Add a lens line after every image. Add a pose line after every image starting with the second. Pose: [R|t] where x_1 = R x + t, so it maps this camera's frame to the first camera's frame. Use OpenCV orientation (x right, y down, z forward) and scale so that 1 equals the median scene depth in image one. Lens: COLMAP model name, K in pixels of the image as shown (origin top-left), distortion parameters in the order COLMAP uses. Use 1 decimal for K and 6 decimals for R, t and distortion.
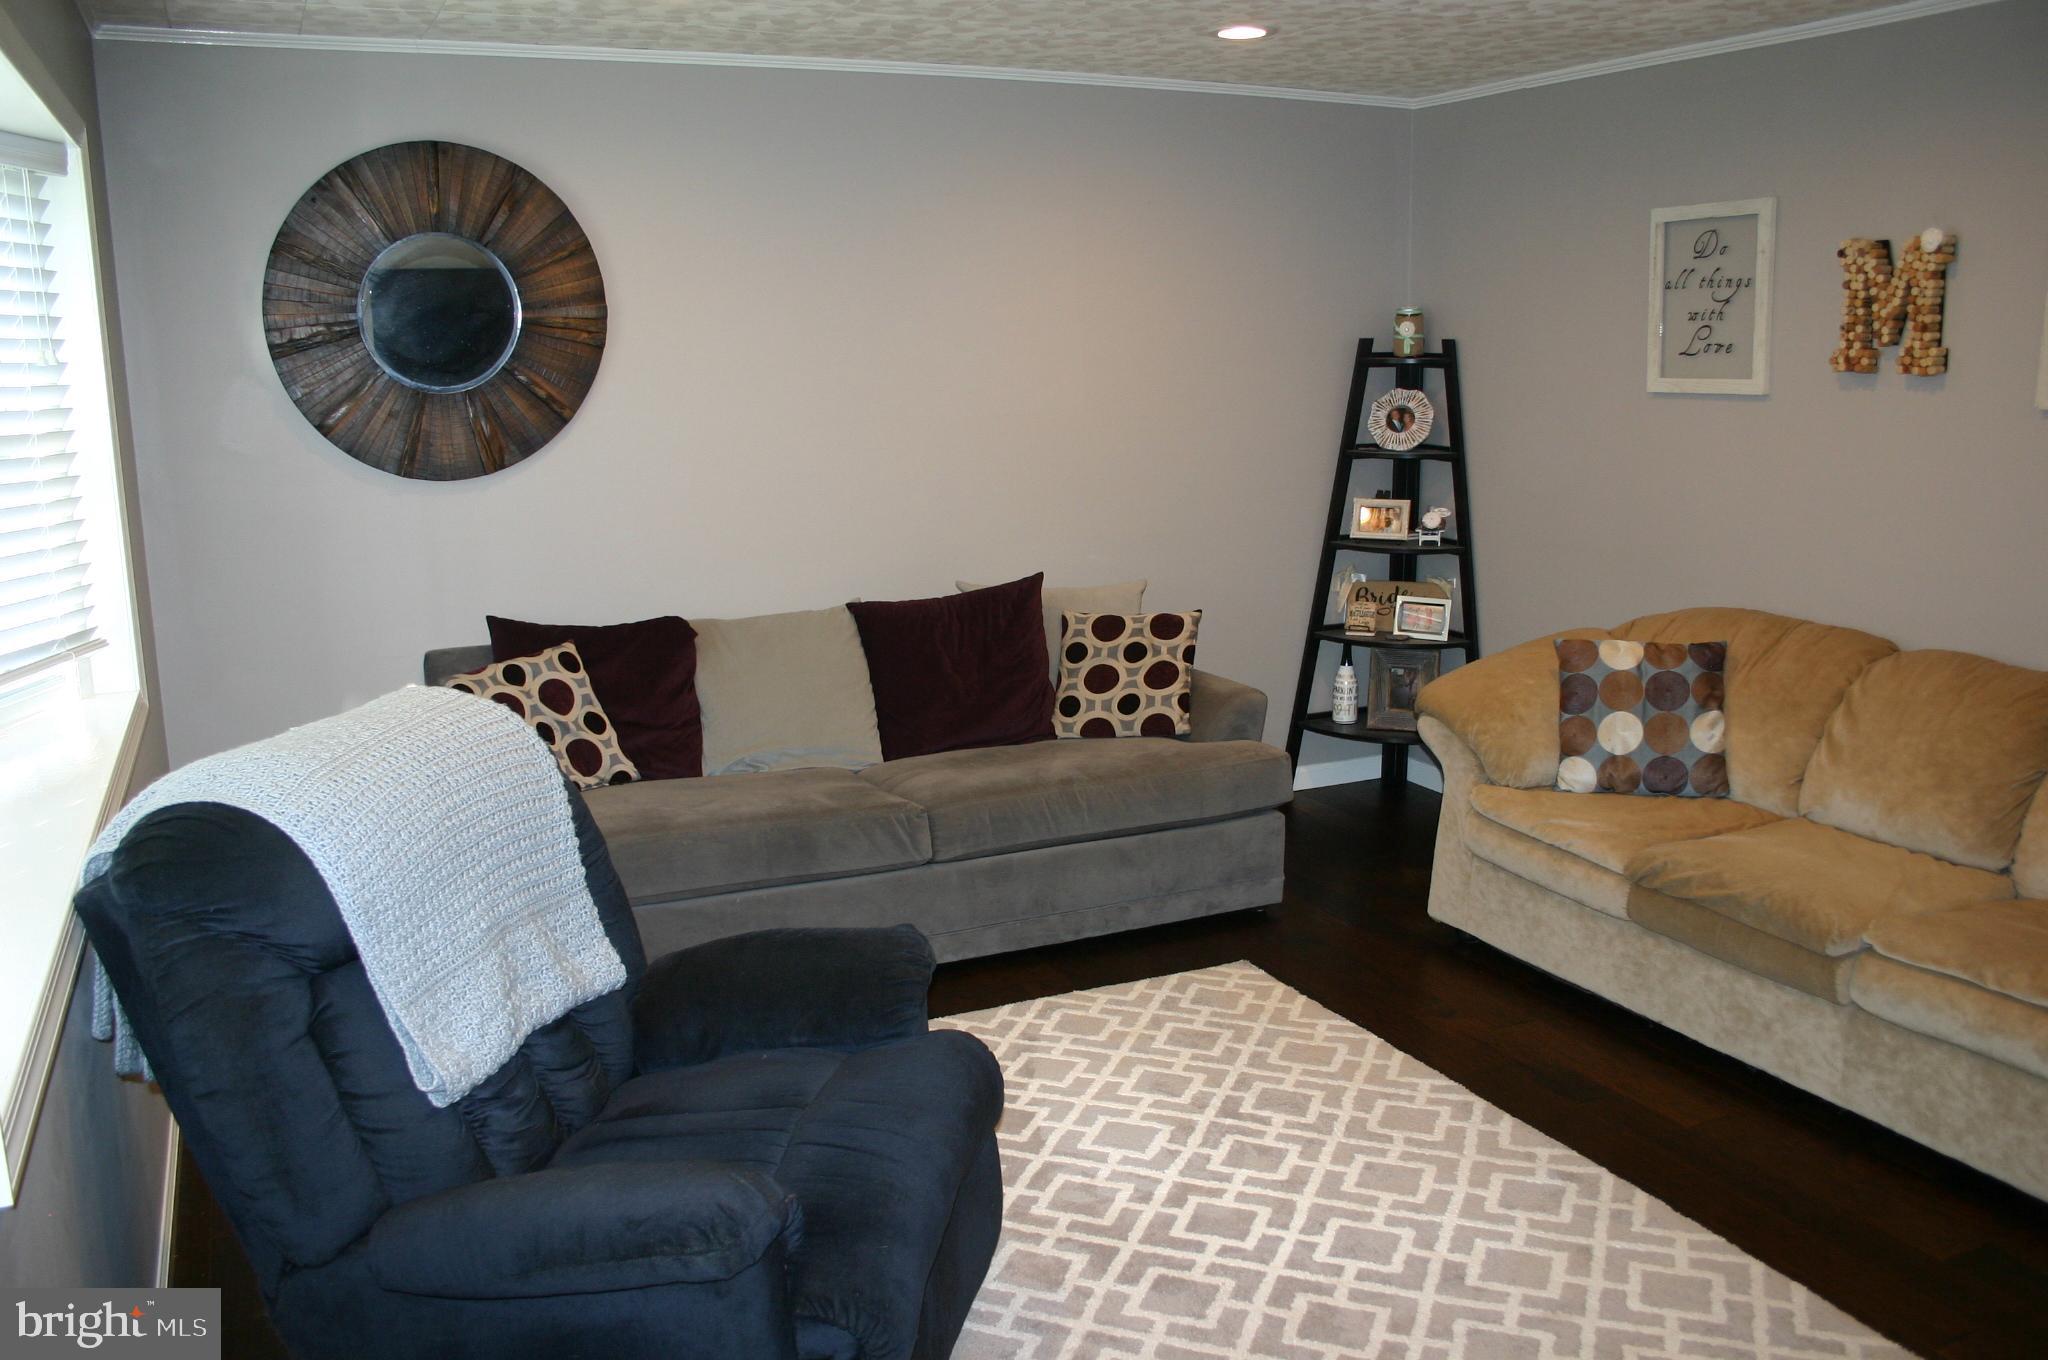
lens RADIAL K [[1641.6, 0, 1024.0], [0, 1641.6, 680.0], [0, 0, 1]] dist [-0.104101, 0.008638]
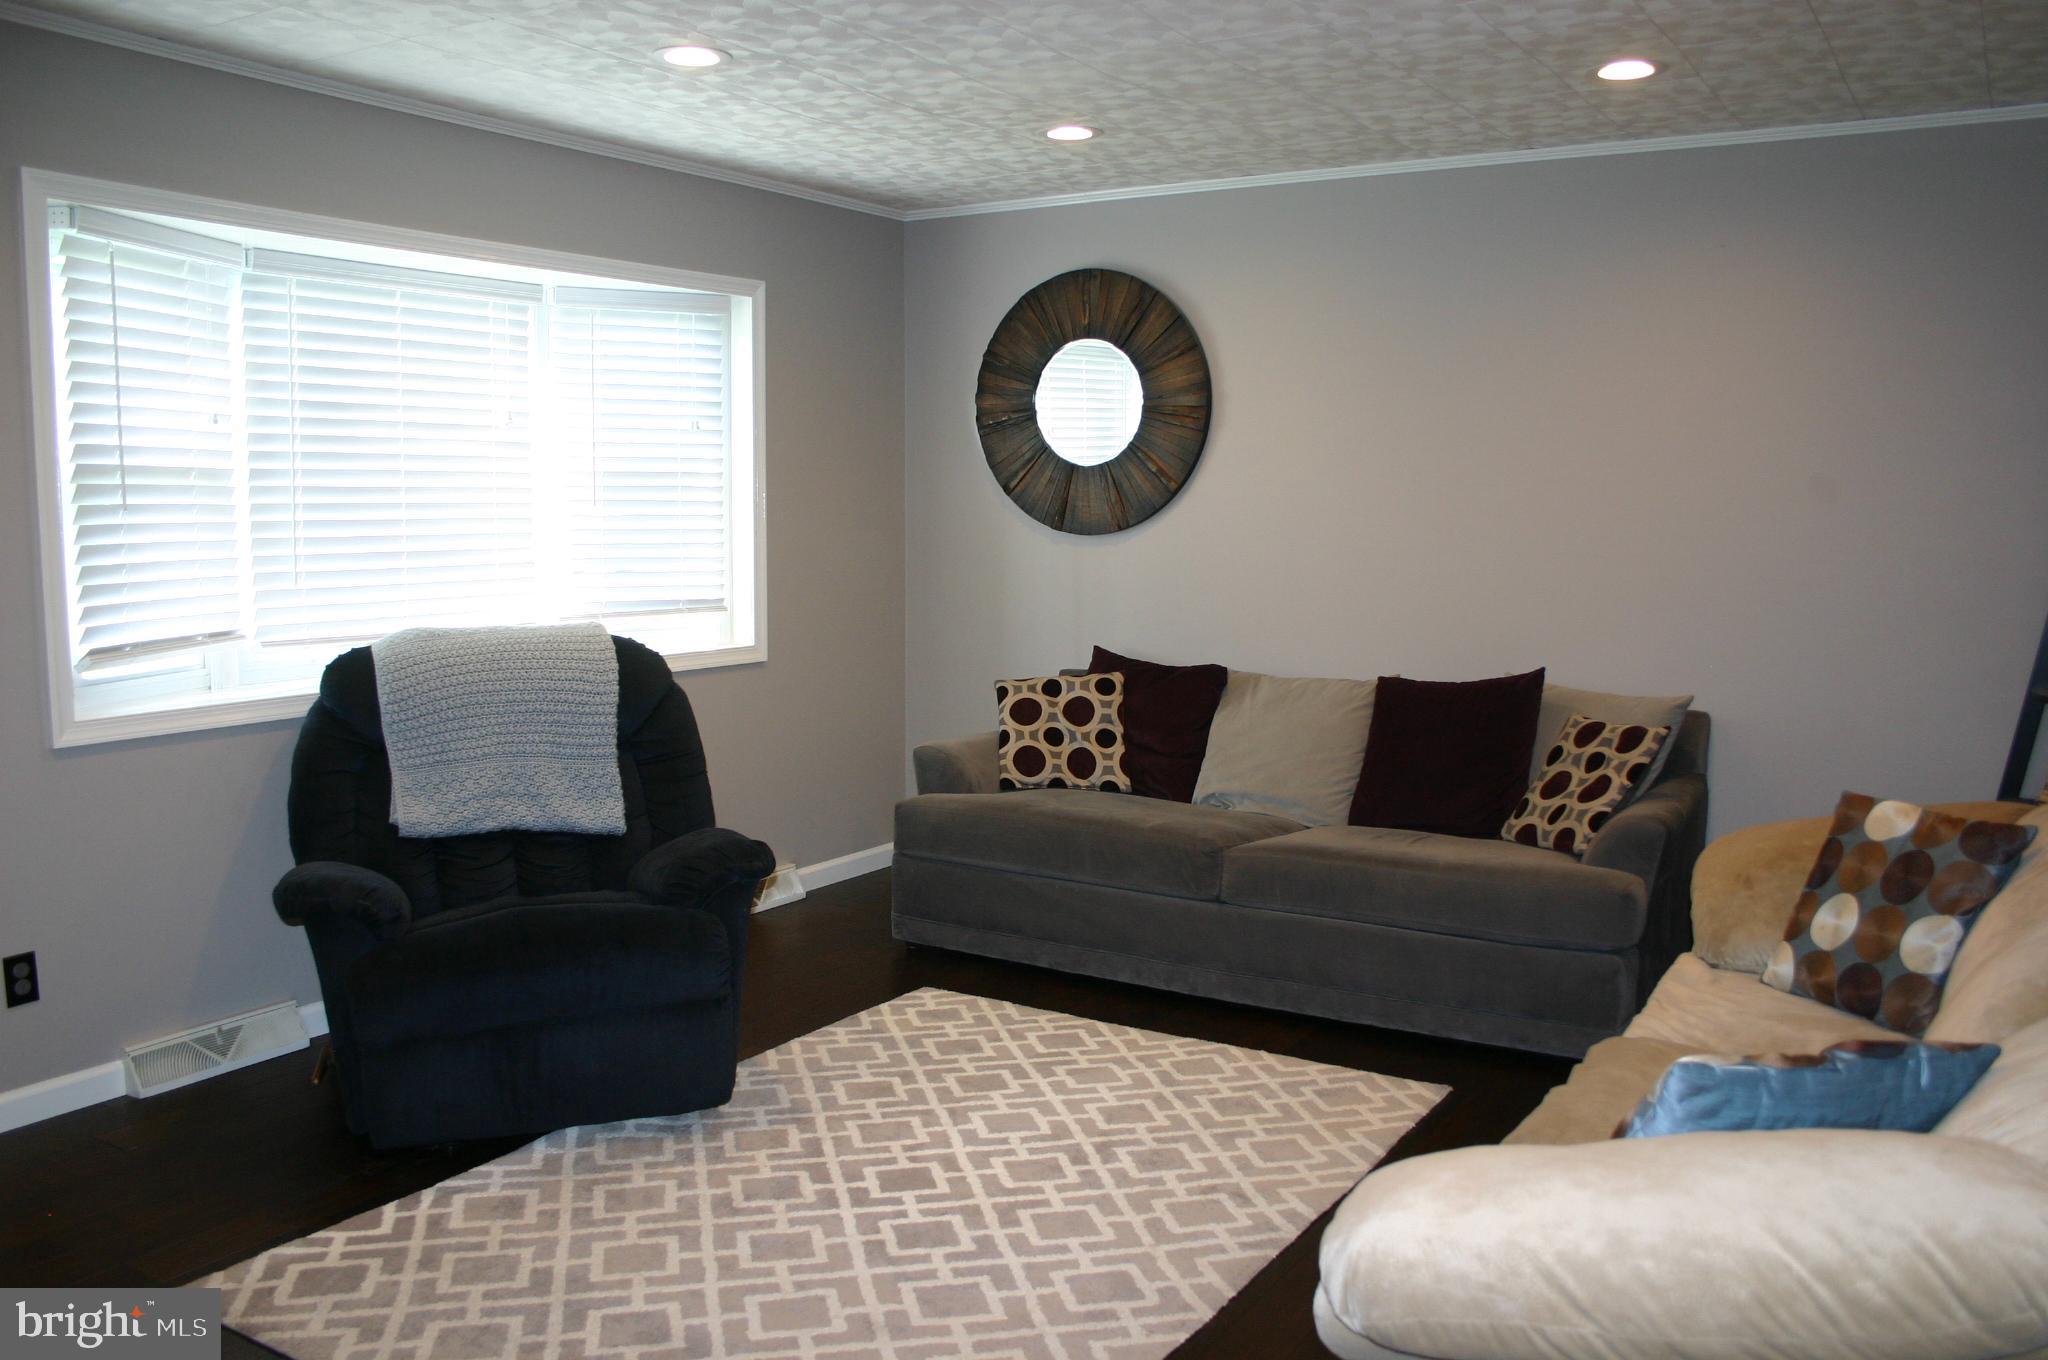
lens RADIAL K [[1641.6, 0, 1024.0], [0, 1641.6, 680.0], [0, 0, 1]] dist [-0.104101, 0.008638]
pose [[0.565949, 0.108780, -0.817232, 0.683029], [-0.174025, 0.984685, 0.010554, -0.018203], [0.805864, 0.136246, 0.576212, 0.249751]]
